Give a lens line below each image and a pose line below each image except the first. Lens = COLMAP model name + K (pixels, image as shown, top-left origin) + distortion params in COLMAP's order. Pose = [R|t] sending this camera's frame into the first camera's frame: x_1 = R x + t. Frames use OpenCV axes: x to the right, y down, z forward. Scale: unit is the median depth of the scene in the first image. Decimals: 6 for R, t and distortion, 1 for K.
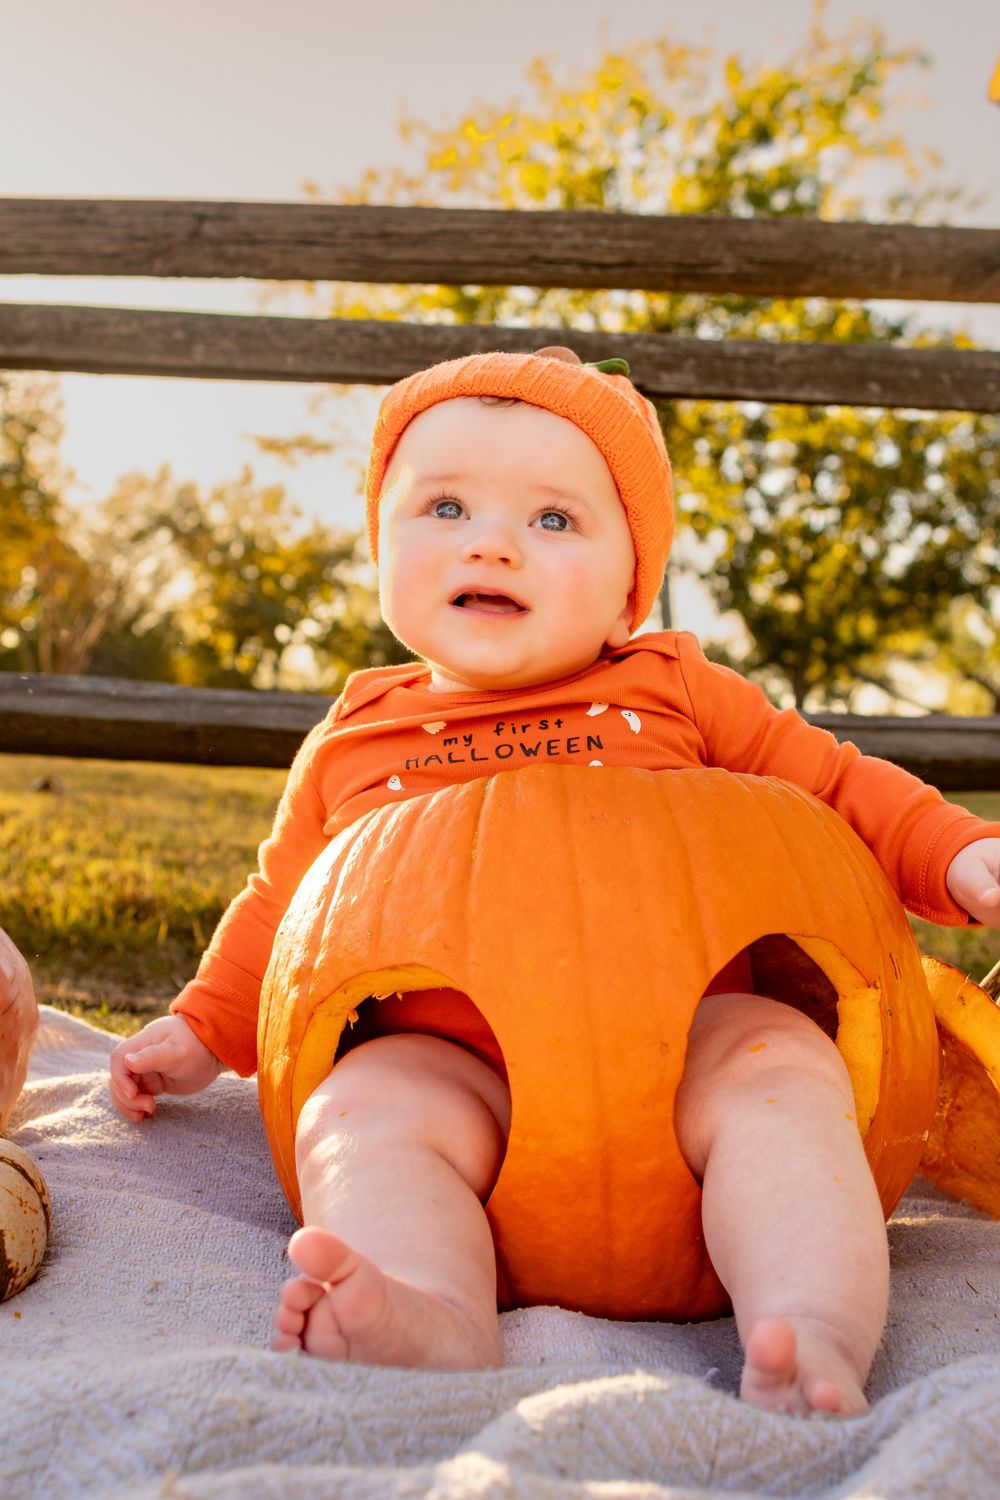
lens RADIAL K [[1825.1, 0, 500.0], [0, 1825.1, 750.0], [0, 0, 1]] dist [-0.079783, 0.052309]
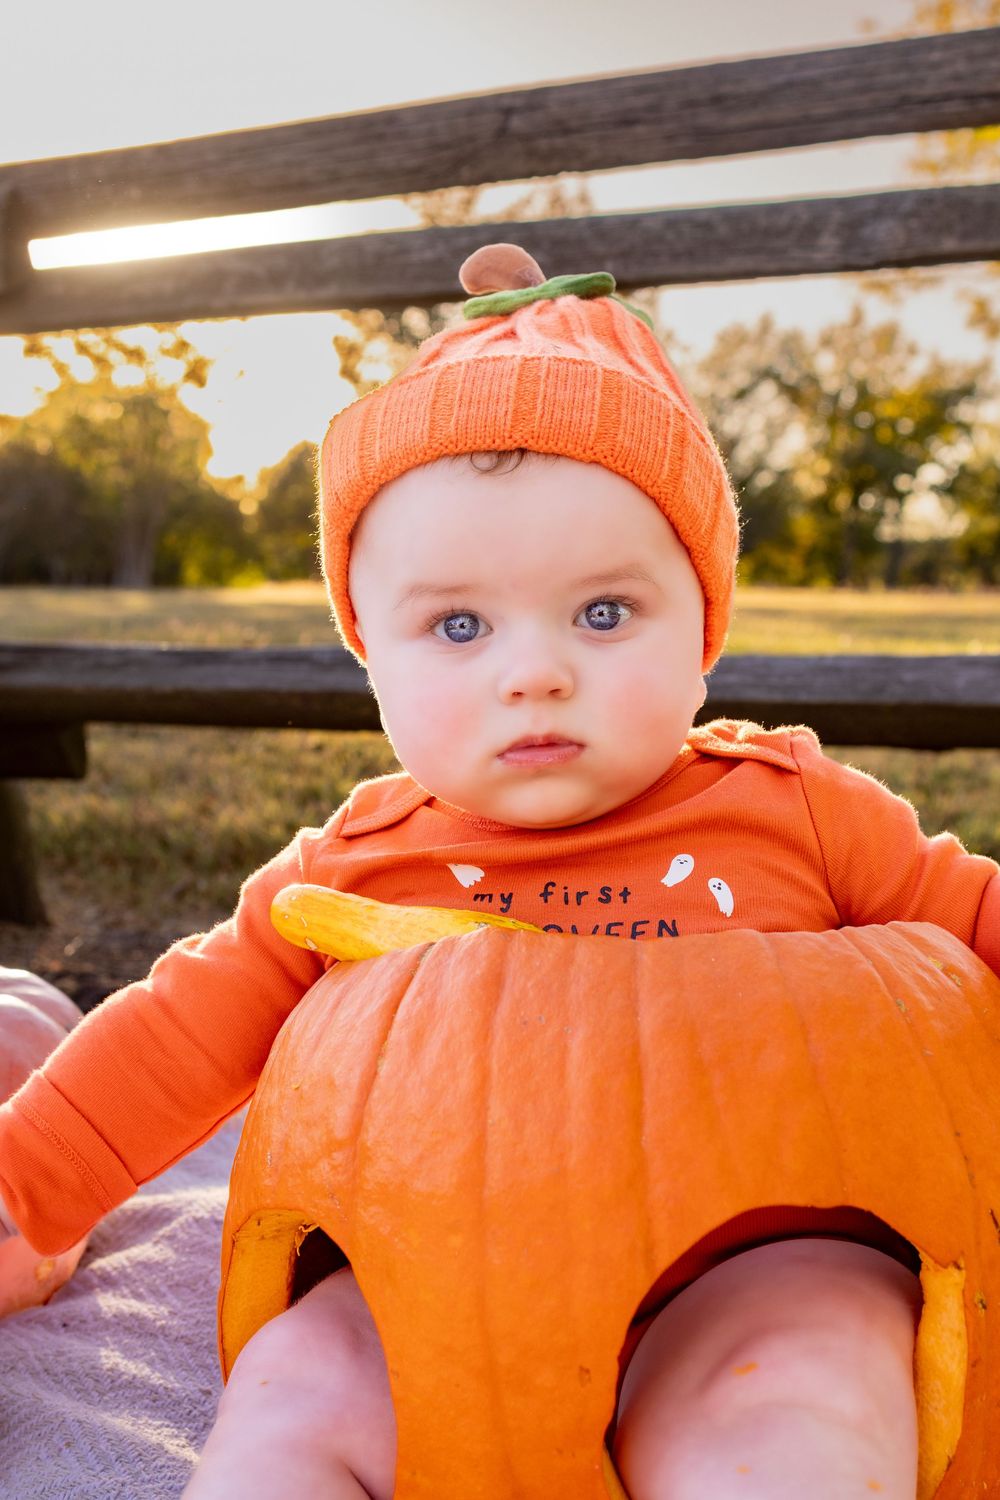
lens RADIAL K [[1825.1, 0, 500.0], [0, 1825.1, 750.0], [0, 0, 1]] dist [-0.079783, 0.052309]
pose [[0.924924, -0.023409, -0.379430, 0.149437], [0.059187, 0.994798, 0.082904, -0.061239], [0.375516, -0.099138, 0.921499, 0.168779]]
